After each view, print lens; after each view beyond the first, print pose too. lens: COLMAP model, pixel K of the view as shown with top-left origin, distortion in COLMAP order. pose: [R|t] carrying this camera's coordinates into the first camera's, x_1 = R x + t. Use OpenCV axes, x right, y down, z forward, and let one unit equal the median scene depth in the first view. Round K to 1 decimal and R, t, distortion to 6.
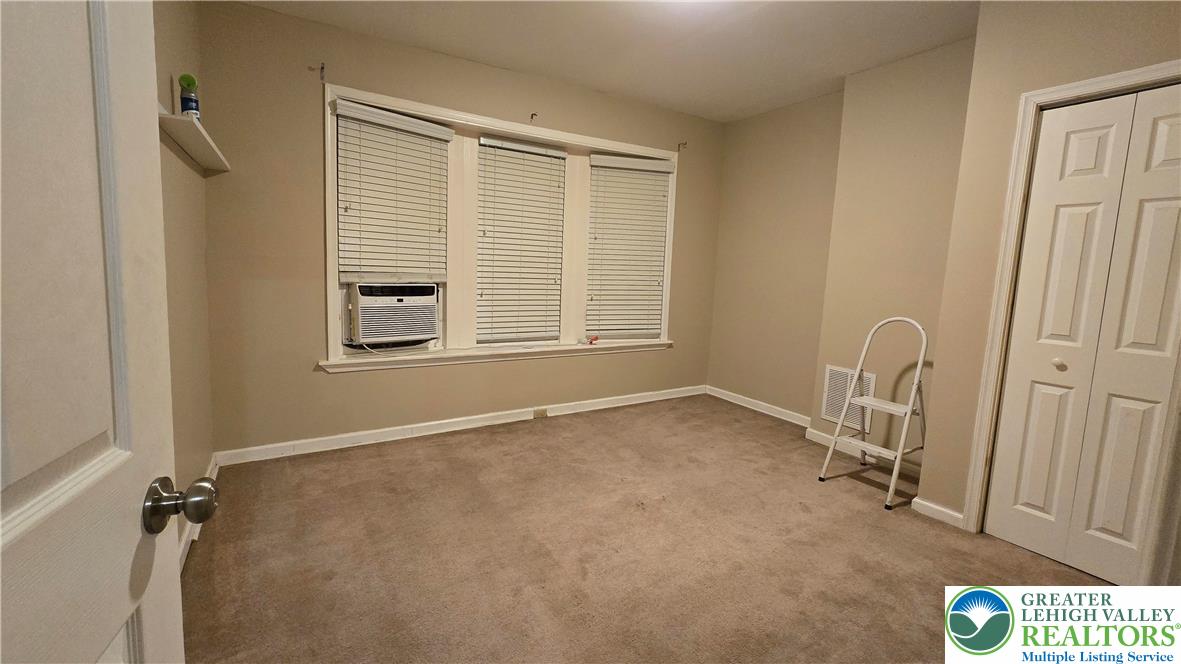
lens RADIAL K [[481.4, 0, 586.2], [0, 481.4, 318.1], [0, 0, 1]] dist [-0.002528, -0.000413]
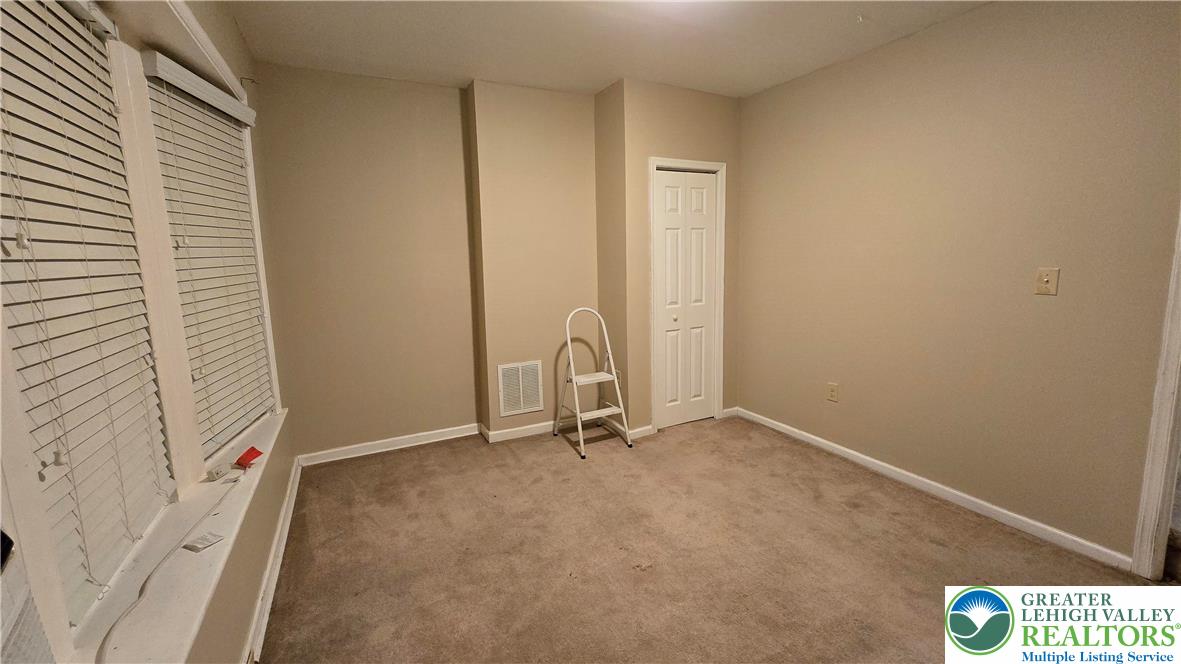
lens RADIAL K [[481.4, 0, 586.2], [0, 481.4, 318.1], [0, 0, 1]] dist [-0.002528, -0.000413]
pose [[0.073989, -0.177859, 0.981271, -0.546714], [0.133179, 0.976916, 0.167028, -0.170573], [-0.988326, 0.118327, 0.095968, 0.796235]]
